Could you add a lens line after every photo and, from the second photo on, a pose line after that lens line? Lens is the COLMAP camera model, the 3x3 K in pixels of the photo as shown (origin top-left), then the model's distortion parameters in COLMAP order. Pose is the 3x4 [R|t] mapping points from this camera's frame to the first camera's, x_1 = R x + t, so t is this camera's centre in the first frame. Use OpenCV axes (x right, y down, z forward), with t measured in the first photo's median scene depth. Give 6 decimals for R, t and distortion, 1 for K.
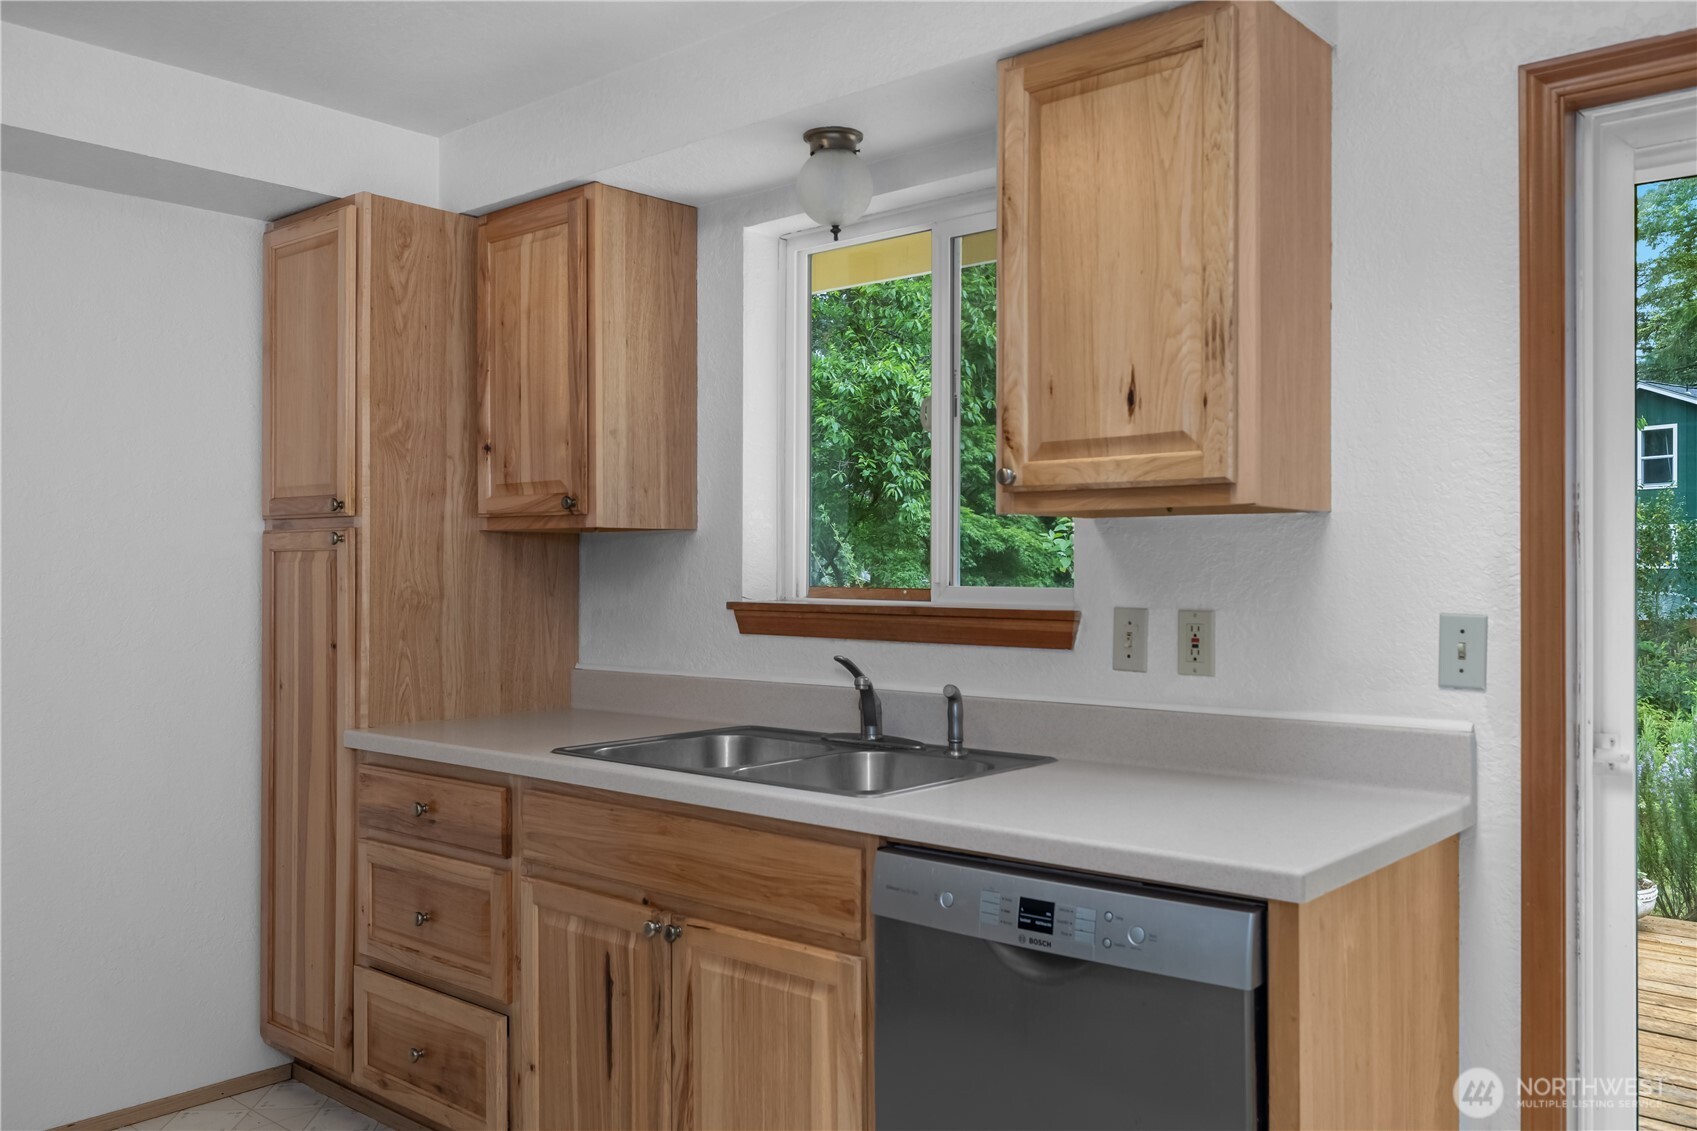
lens RADIAL K [[1369.4, 0, 858.8], [0, 1369.4, 561.8], [0, 0, 1]] dist [-0.004199, 0.008469]
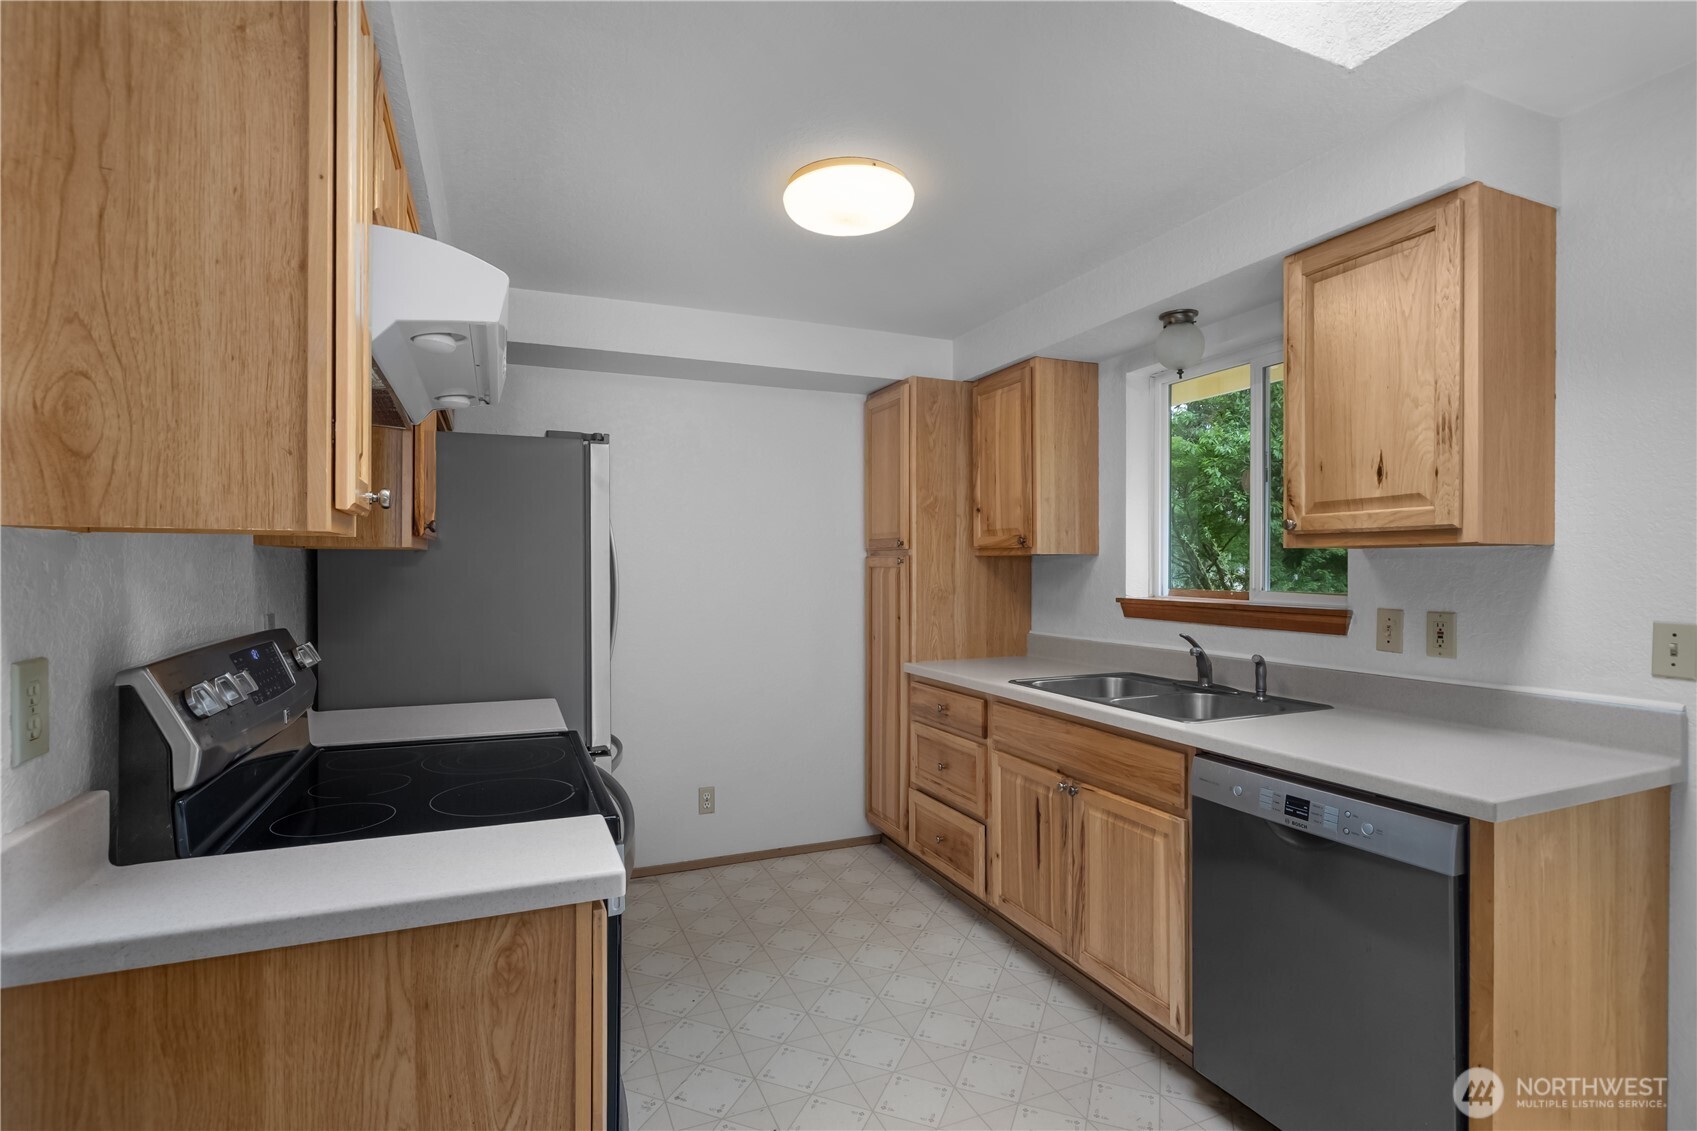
lens RADIAL K [[808.1, 0, 845.3], [0, 808.1, 568.8], [0, 0, 1]] dist [-0.010848, 0.002697]
pose [[0.898448, -0.000280, -0.439079, 0.053169], [0.004085, 0.999962, 0.007720, -0.020054], [0.439060, -0.008730, 0.898415, -0.045615]]
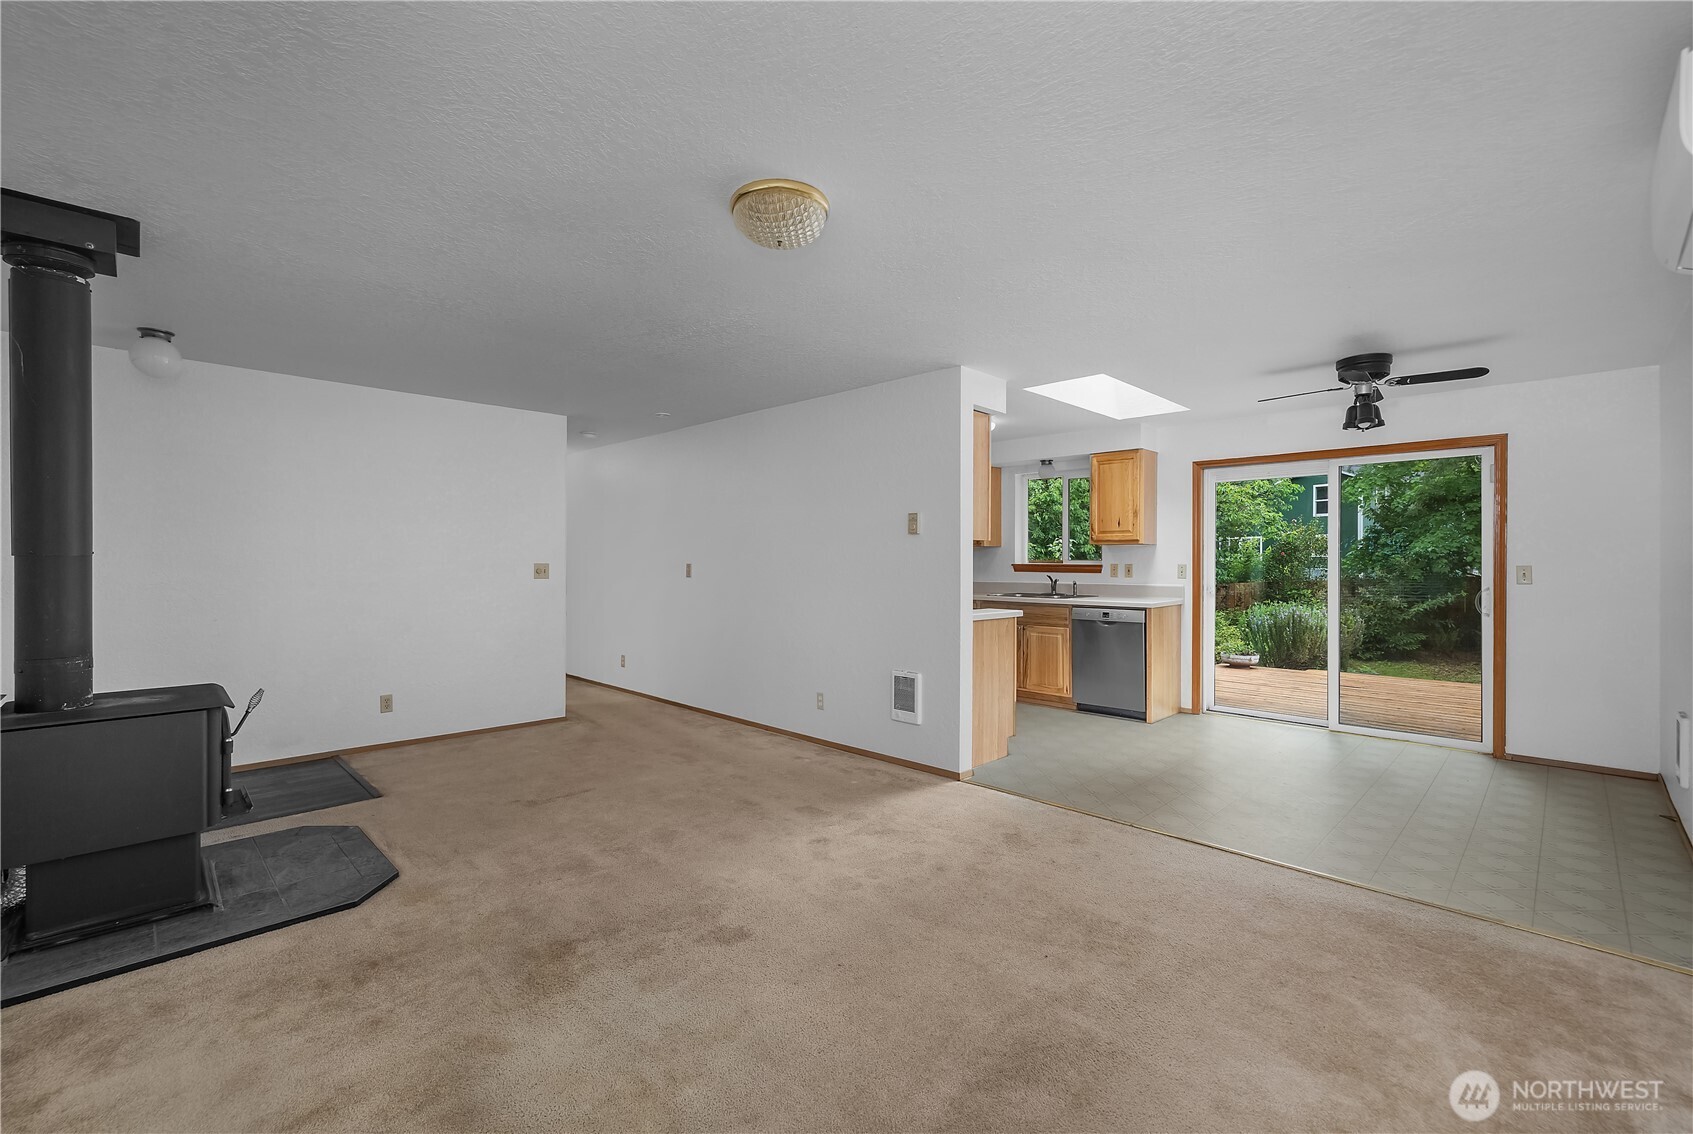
lens RADIAL K [[728.4, 0, 872.7], [0, 728.4, 562.0], [0, 0, 1]] dist [0.000585, -0.001776]
pose [[0.999290, -0.002147, -0.037612, -0.577521], [0.002579, 0.999931, 0.011448, -0.005017], [0.037584, -0.011537, 0.999227, -1.654507]]
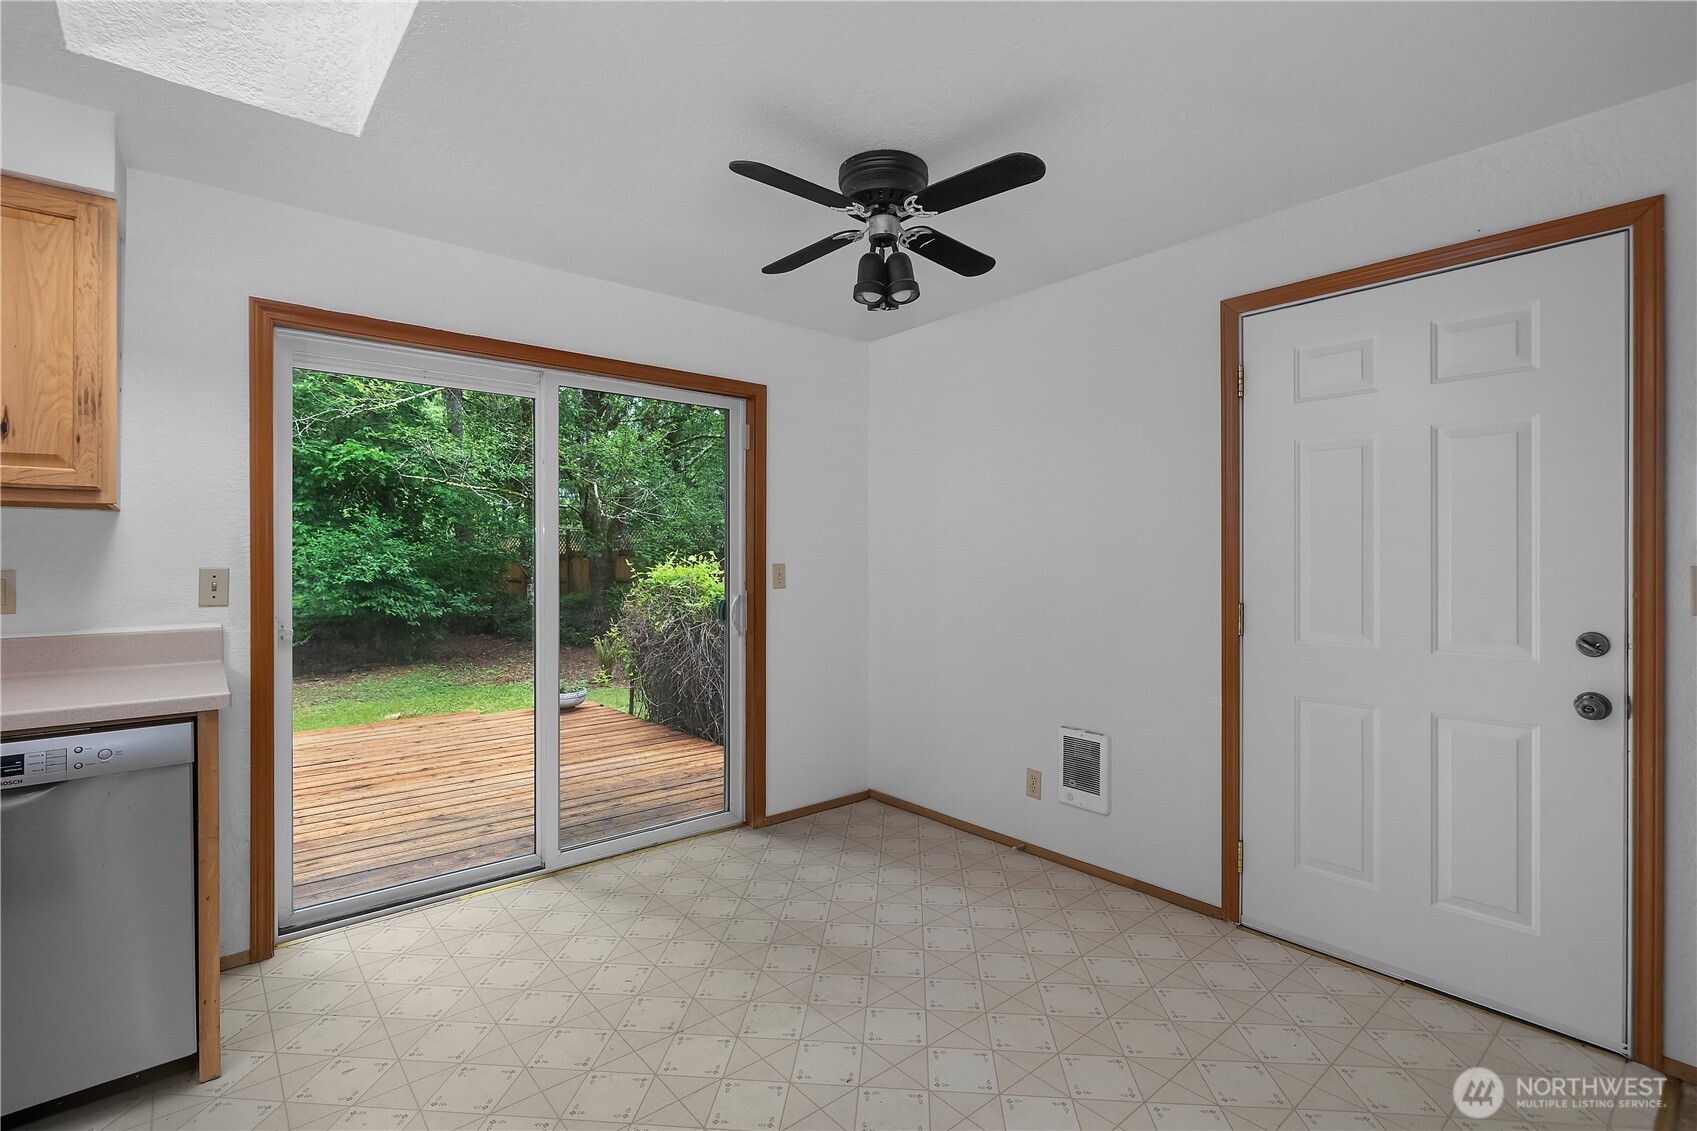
lens RADIAL K [[758.9, 0, 845.1], [0, 758.9, 556.0], [0, 0, 1]] dist [-0.010268, 0.001261]
pose [[0.156187, 0.000490, 0.987727, -0.422214], [-0.006272, 0.999980, 0.000496, 0.014167], [-0.987708, -0.006273, 0.156187, -0.040949]]
